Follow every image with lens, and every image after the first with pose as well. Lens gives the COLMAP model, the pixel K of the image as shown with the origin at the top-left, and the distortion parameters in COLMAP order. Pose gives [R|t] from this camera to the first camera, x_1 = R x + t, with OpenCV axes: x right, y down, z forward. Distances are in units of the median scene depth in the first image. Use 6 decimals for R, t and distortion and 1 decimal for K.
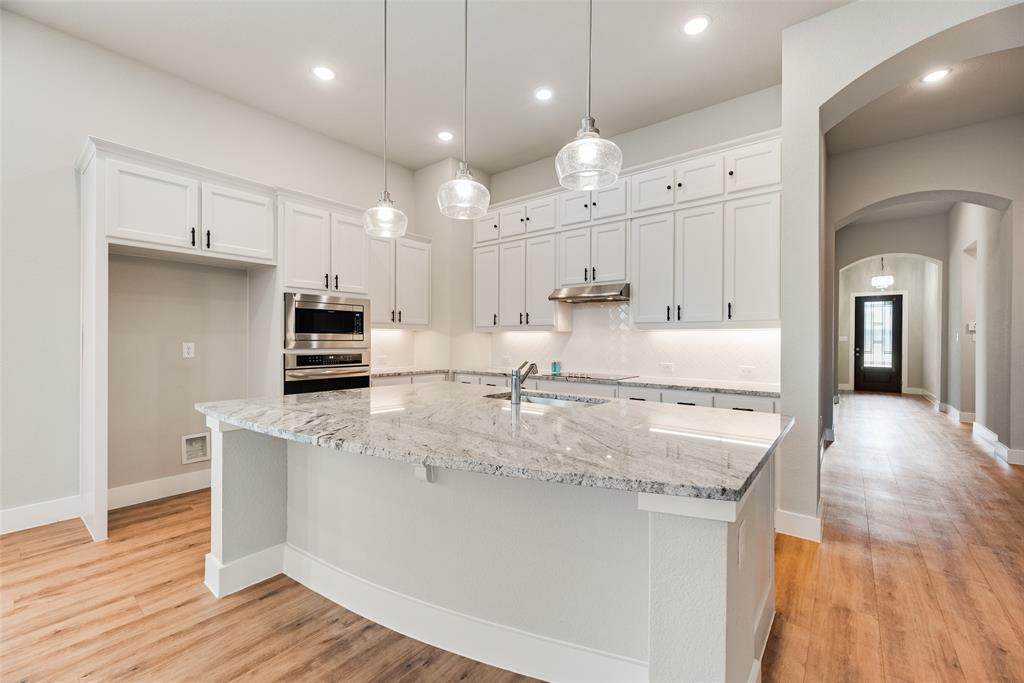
lens RADIAL K [[415.3, 0, 515.7], [0, 415.3, 341.6], [0, 0, 1]] dist [0.004900, -0.001060]
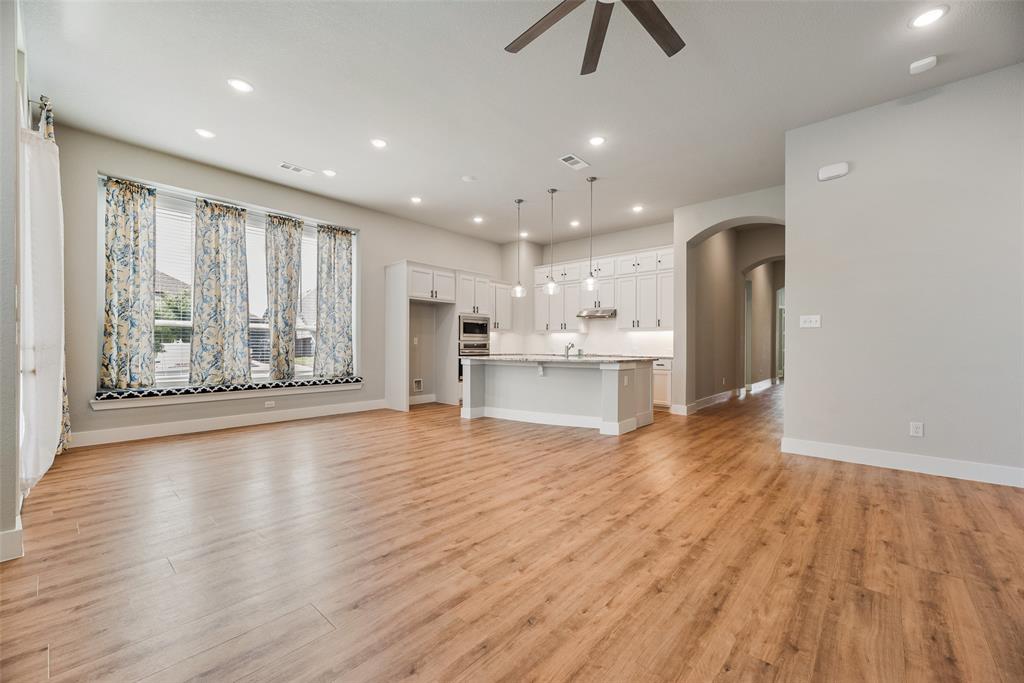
lens RADIAL K [[415.3, 0, 516.6], [0, 415.3, 348.2], [0, 0, 1]] dist [0.004900, -0.001060]
pose [[0.998673, -0.000154, -0.051501, -0.129731], [0.000329, 0.999994, 0.003389, 0.052120], [0.051500, -0.003402, 0.998667, -1.233654]]
